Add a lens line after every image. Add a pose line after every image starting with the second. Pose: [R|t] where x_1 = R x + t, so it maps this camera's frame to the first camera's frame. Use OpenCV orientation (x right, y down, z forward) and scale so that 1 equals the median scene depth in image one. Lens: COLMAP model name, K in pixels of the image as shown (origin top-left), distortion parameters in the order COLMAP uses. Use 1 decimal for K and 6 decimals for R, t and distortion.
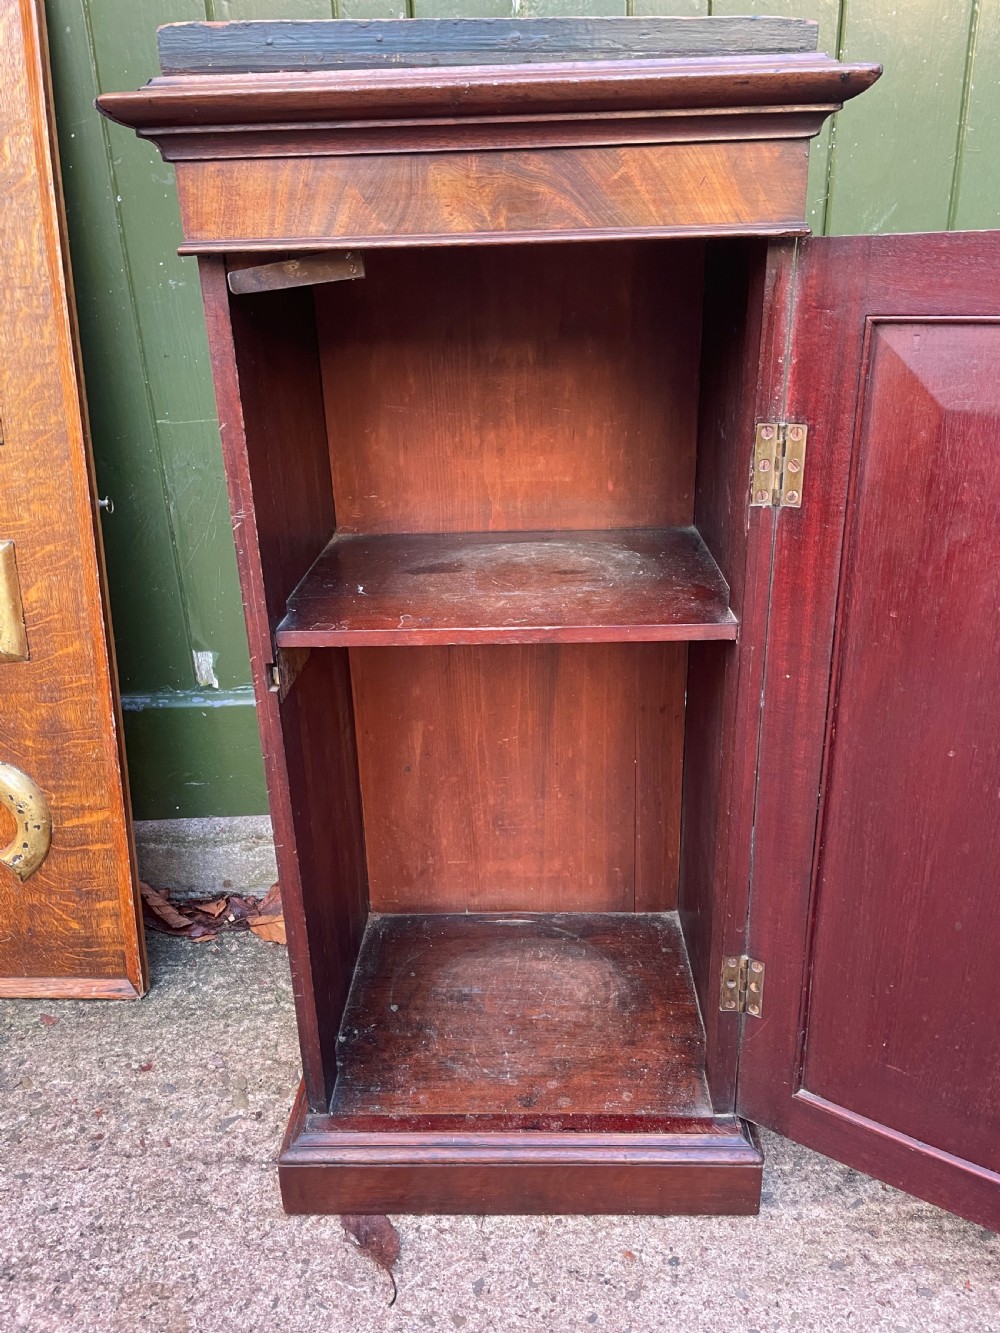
lens RADIAL K [[1021.5, 0, 501.6], [0, 1021.5, 666.1], [0, 0, 1]] dist [0.083452, -0.119537]
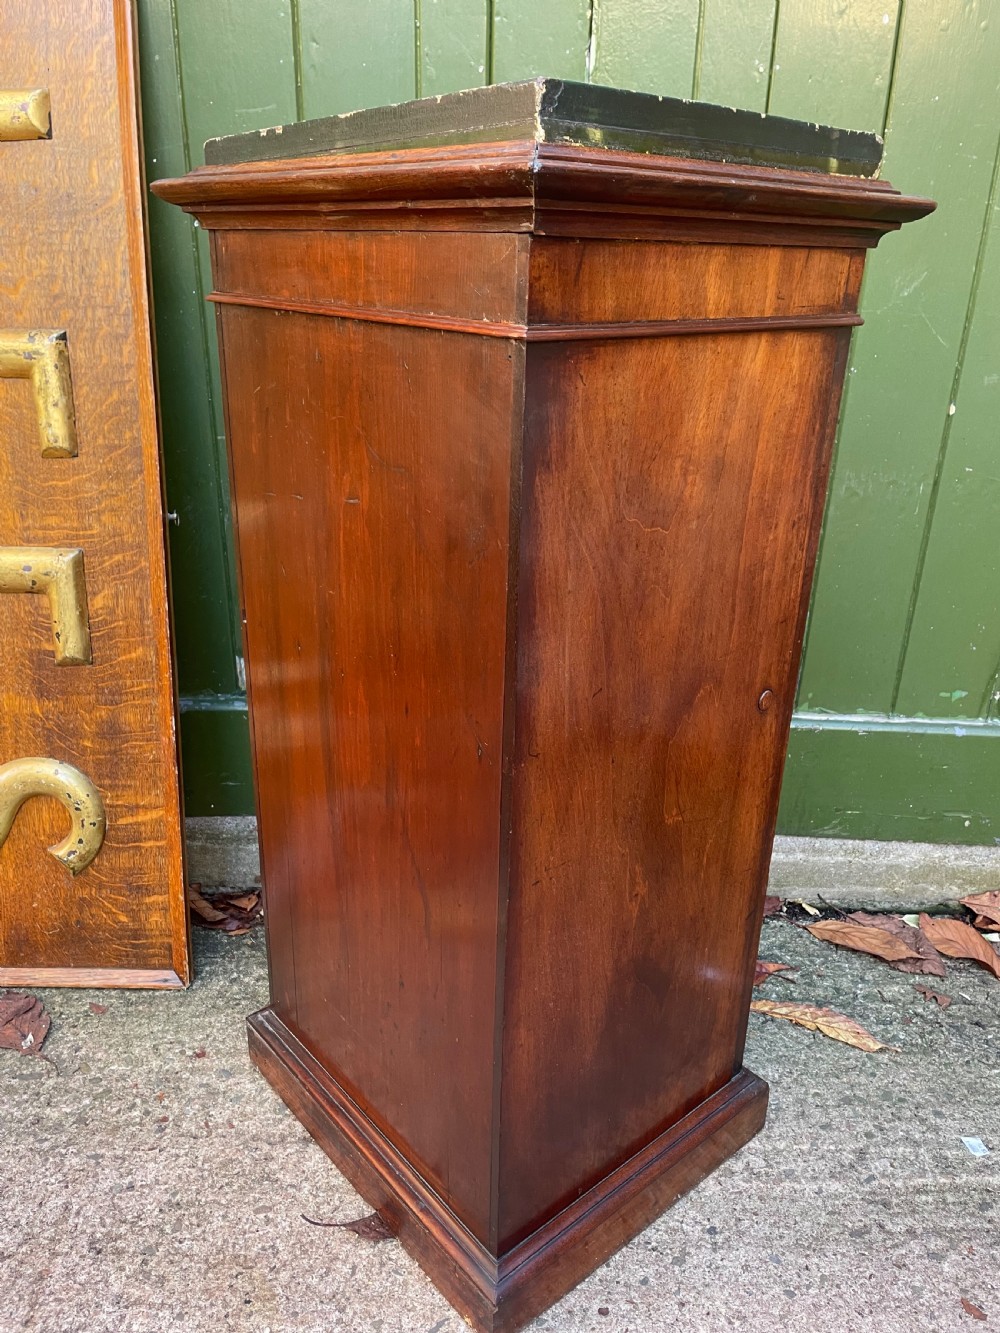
lens RADIAL K [[1021.5, 0, 498.8], [0, 1021.5, 676.9], [0, 0, 1]] dist [0.083452, -0.119537]
pose [[0.997416, 0.029100, 0.065690, -0.123180], [-0.030292, 0.999393, 0.017227, -0.024549], [-0.065149, -0.019172, 0.997691, -0.065421]]
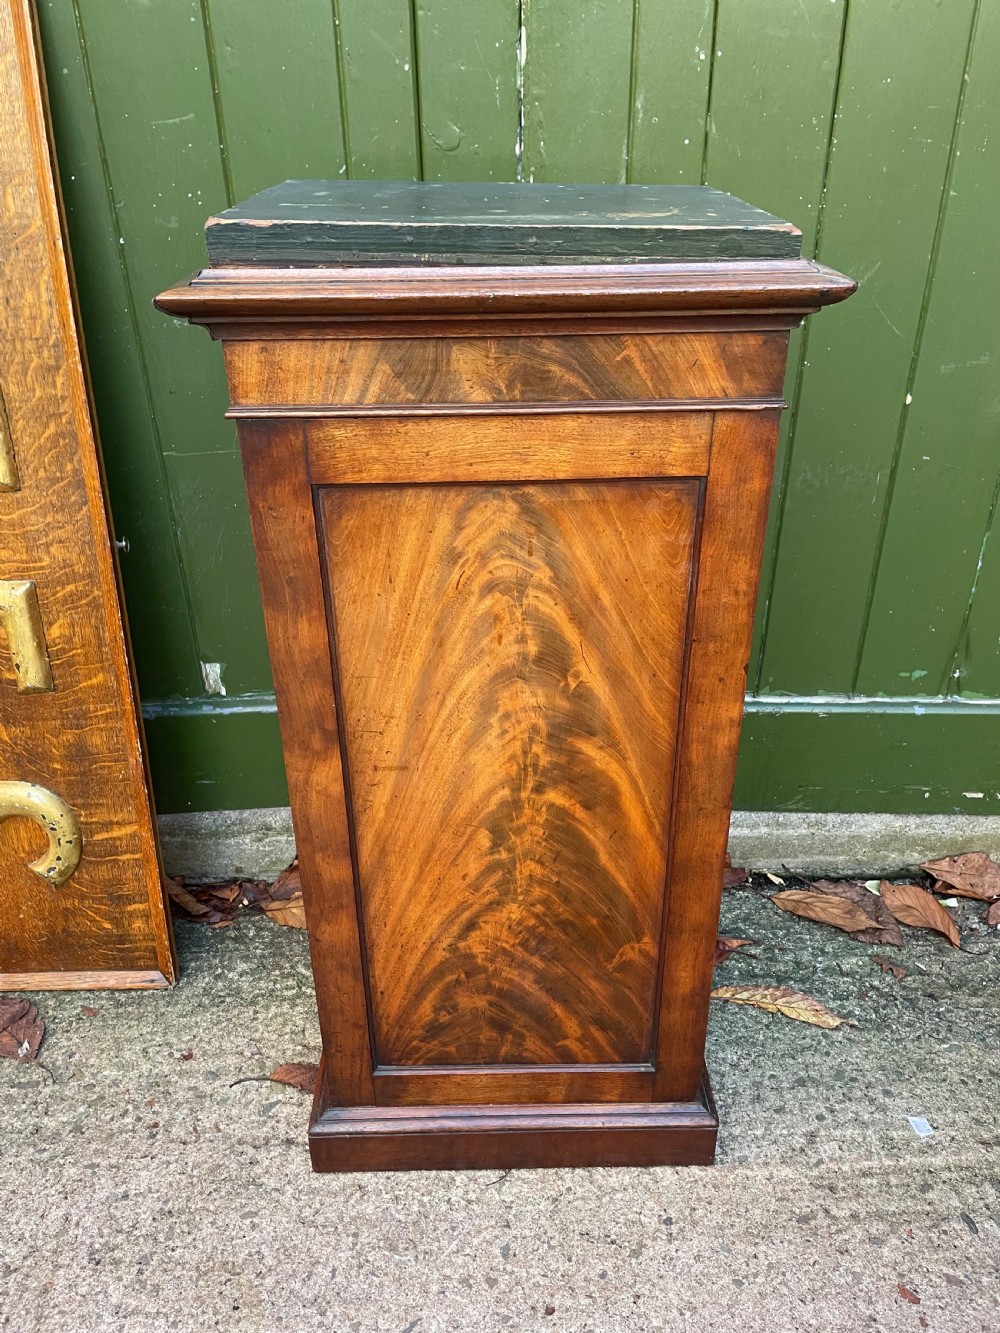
lens RADIAL K [[1021.5, 0, 497.2], [0, 1021.5, 666.1], [0, 0, 1]] dist [0.083452, -0.119537]
pose [[0.998086, -0.015017, 0.059994, -0.073876], [0.007273, 0.991841, 0.127271, -0.170289], [-0.061416, -0.126591, 0.990052, -0.067964]]
